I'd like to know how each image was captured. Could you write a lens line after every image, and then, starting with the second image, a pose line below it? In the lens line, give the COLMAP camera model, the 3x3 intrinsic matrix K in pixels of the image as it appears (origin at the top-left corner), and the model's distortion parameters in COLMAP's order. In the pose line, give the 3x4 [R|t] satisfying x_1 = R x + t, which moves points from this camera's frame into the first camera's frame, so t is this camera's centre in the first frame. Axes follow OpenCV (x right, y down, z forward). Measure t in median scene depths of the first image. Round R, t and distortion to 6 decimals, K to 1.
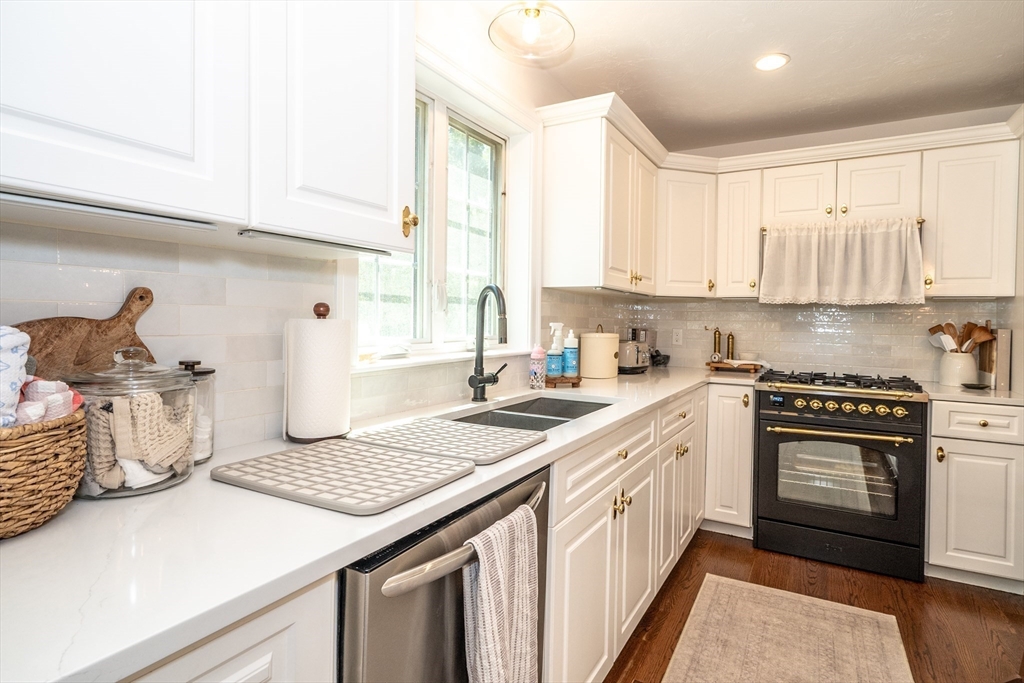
lens RADIAL K [[542.4, 0, 526.7], [0, 542.4, 328.5], [0, 0, 1]] dist [-0.000353, -0.002032]
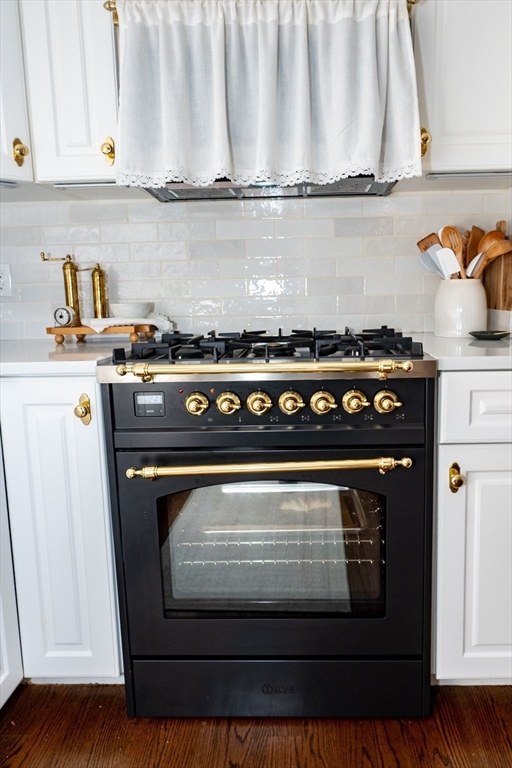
lens RADIAL K [[657.6, 0, 257.6], [0, 657.6, 385.0], [0, 0, 1]] dist [0.049422, -0.000887]
pose [[0.901616, -0.107851, 0.418876, 0.311221], [0.048101, 0.987409, 0.150699, 0.041964], [-0.429855, -0.115724, 0.895451, 0.477515]]
